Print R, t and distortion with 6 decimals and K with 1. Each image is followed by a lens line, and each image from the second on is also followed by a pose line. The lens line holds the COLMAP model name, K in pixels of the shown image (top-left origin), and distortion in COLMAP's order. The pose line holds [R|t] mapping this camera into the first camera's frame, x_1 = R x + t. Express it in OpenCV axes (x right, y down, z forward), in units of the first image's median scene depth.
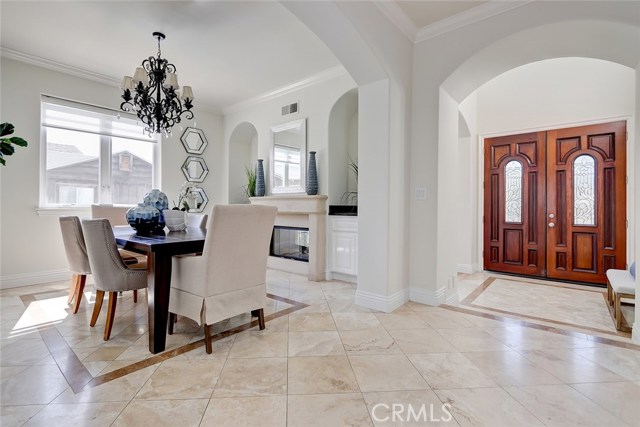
lens RADIAL K [[294.5, 0, 322.1], [0, 294.5, 205.3], [0, 0, 1]] dist [-0.000456, -0.000283]
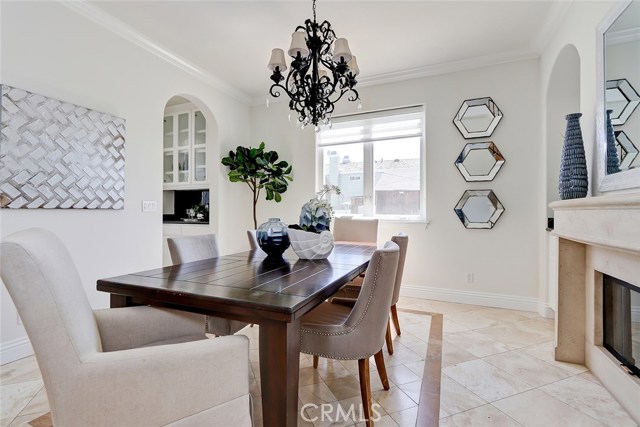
lens RADIAL K [[290.4, 0, 312.0], [0, 290.4, 211.6], [0, 0, 1]] dist [-0.001716, -0.000331]
pose [[0.251331, -0.002964, -0.967897, 0.172732], [0.000359, 0.999996, -0.002969, -0.023579], [0.967901, 0.000399, 0.251331, 0.955394]]
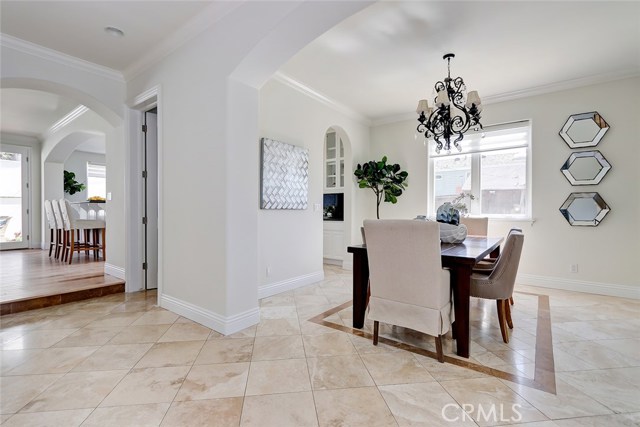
lens RADIAL K [[298.8, 0, 313.7], [0, 298.8, 214.0], [0, 0, 1]] dist [-0.001001, -0.000595]
pose [[0.035708, 0.005954, -0.999345, 0.587279], [-0.001856, 0.999981, 0.005891, -0.020086], [0.999361, 0.001644, 0.035718, 0.560070]]
